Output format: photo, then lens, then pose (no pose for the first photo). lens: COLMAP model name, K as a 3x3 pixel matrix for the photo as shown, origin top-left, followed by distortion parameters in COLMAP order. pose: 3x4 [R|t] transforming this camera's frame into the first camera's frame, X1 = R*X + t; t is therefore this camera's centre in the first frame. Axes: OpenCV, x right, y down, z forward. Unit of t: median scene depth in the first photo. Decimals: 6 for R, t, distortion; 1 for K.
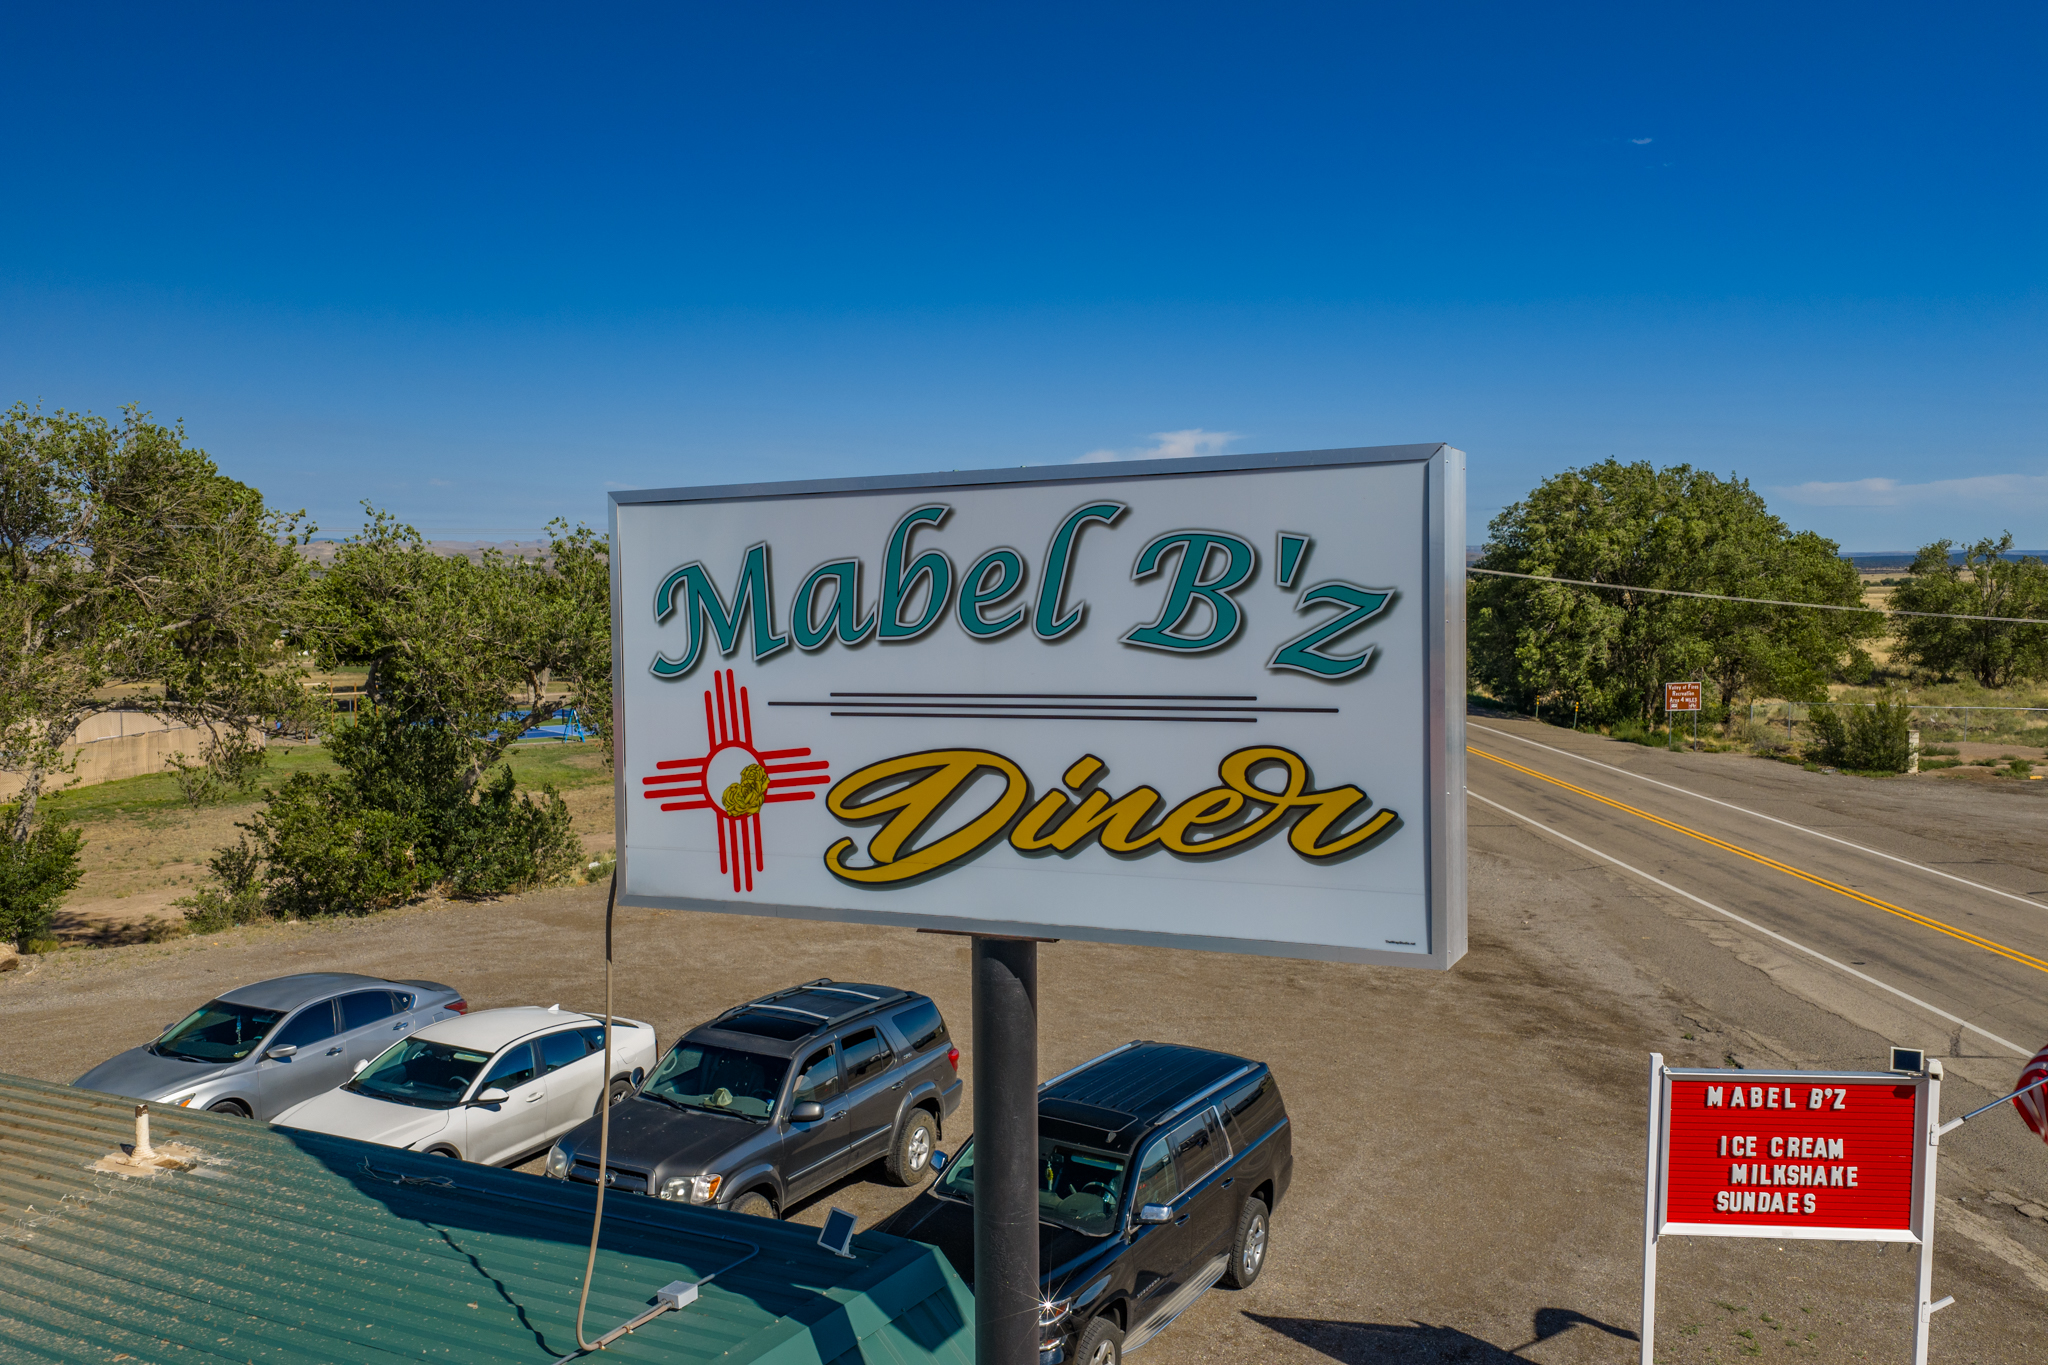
lens RADIAL K [[1649.5, 0, 1022.2], [0, 1649.5, 683.7], [0, 0, 1]] dist [-0.002753, -0.001112]
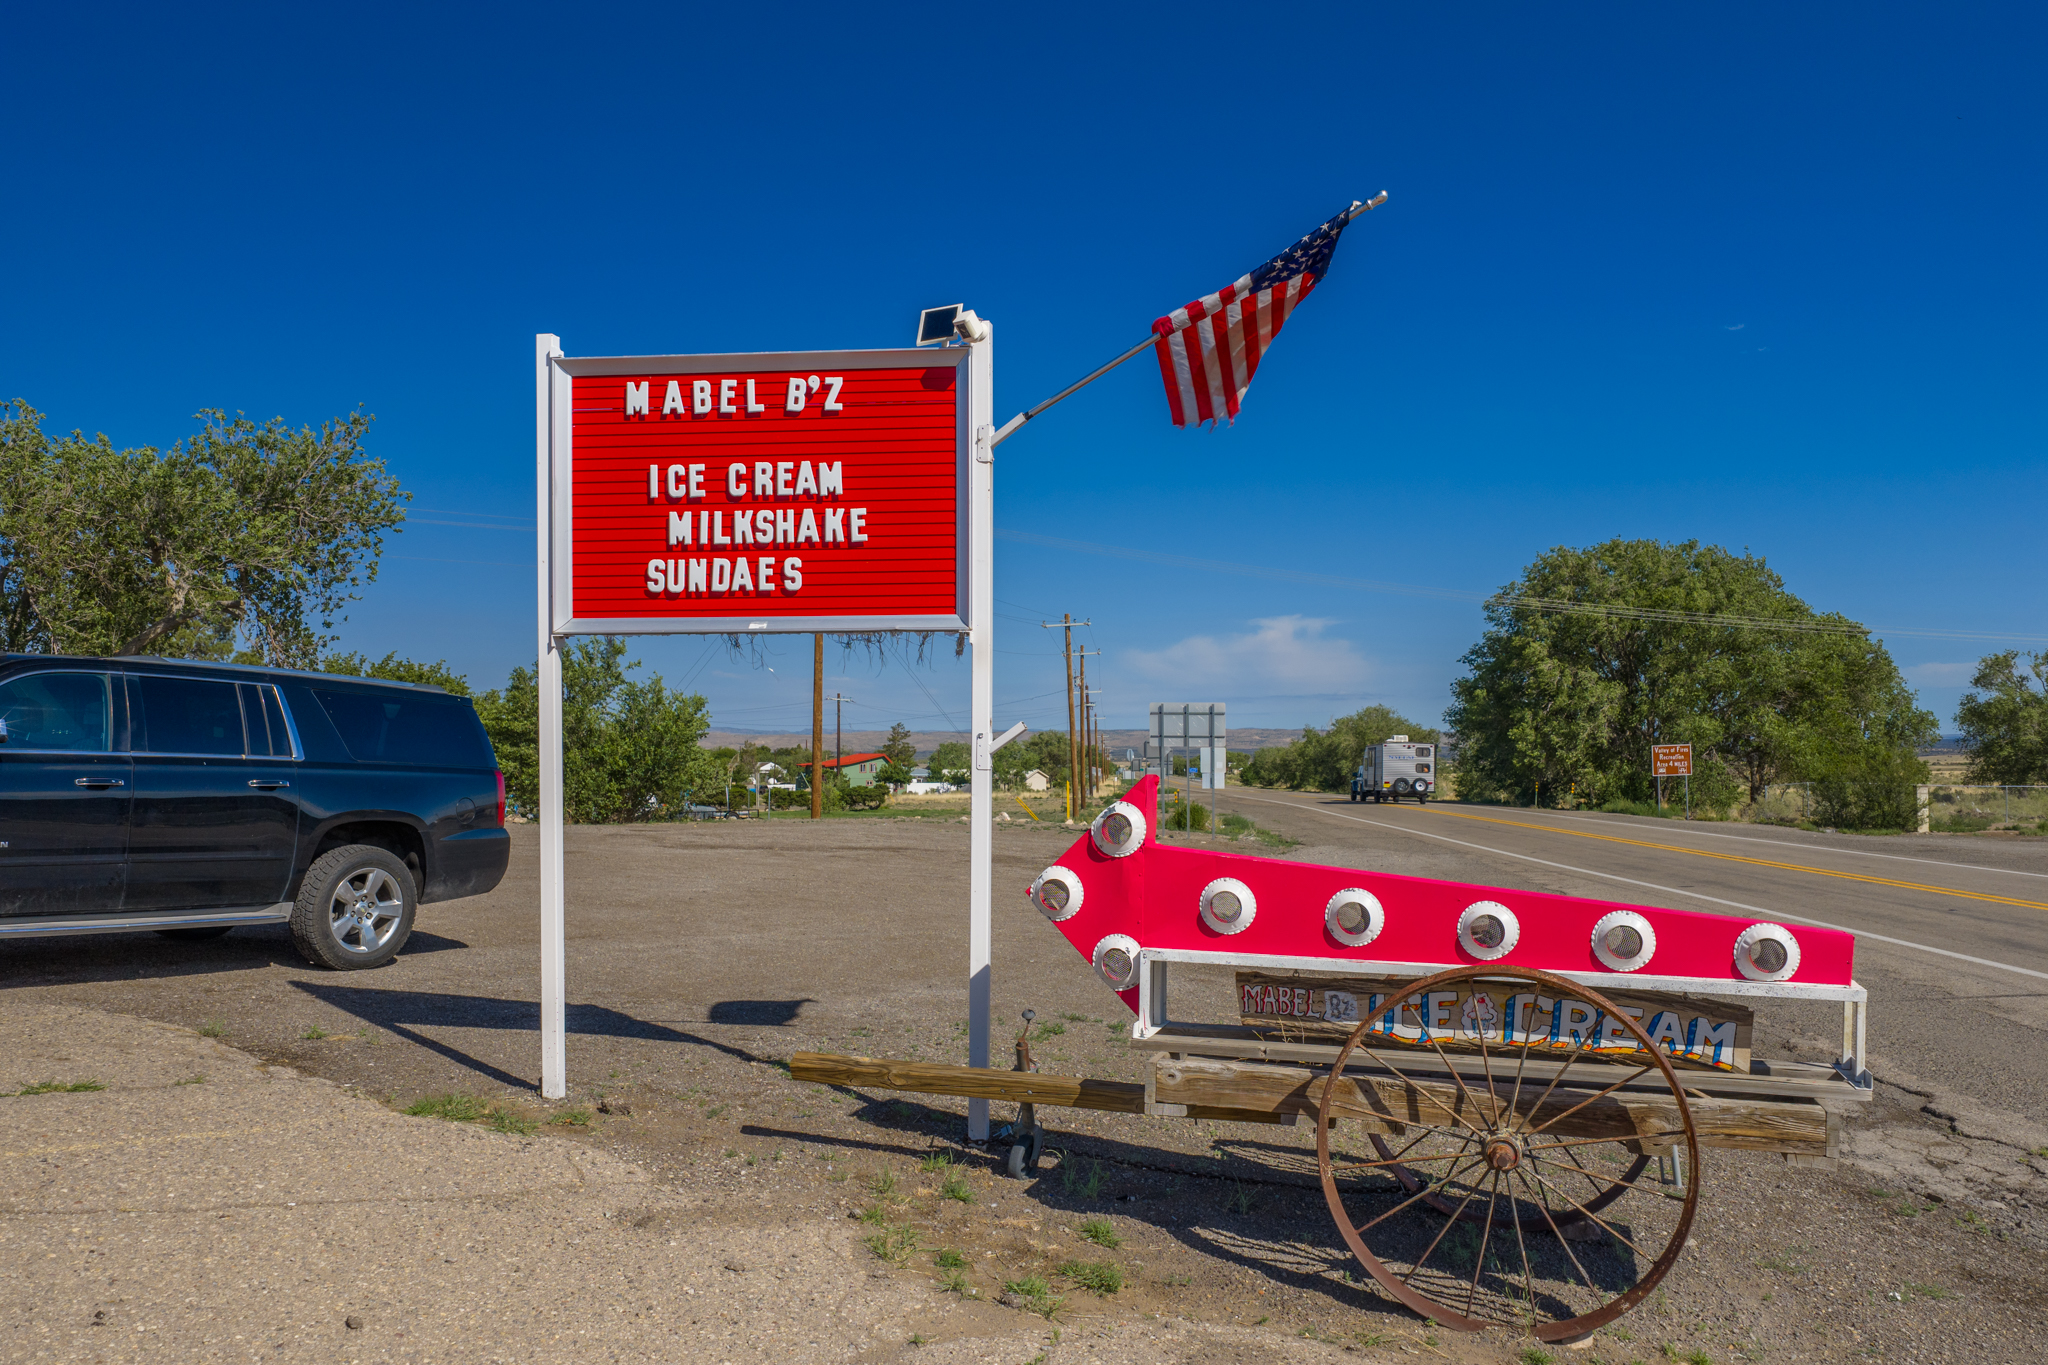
lens RADIAL K [[1649.5, 0, 1025.7], [0, 1649.5, 681.2], [0, 0, 1]] dist [-0.002753, -0.001112]
pose [[0.998430, -0.006189, -0.055679, 0.595395], [-0.000016, 0.993847, -0.110763, 0.420509], [0.056022, 0.110590, 0.992286, 0.415422]]
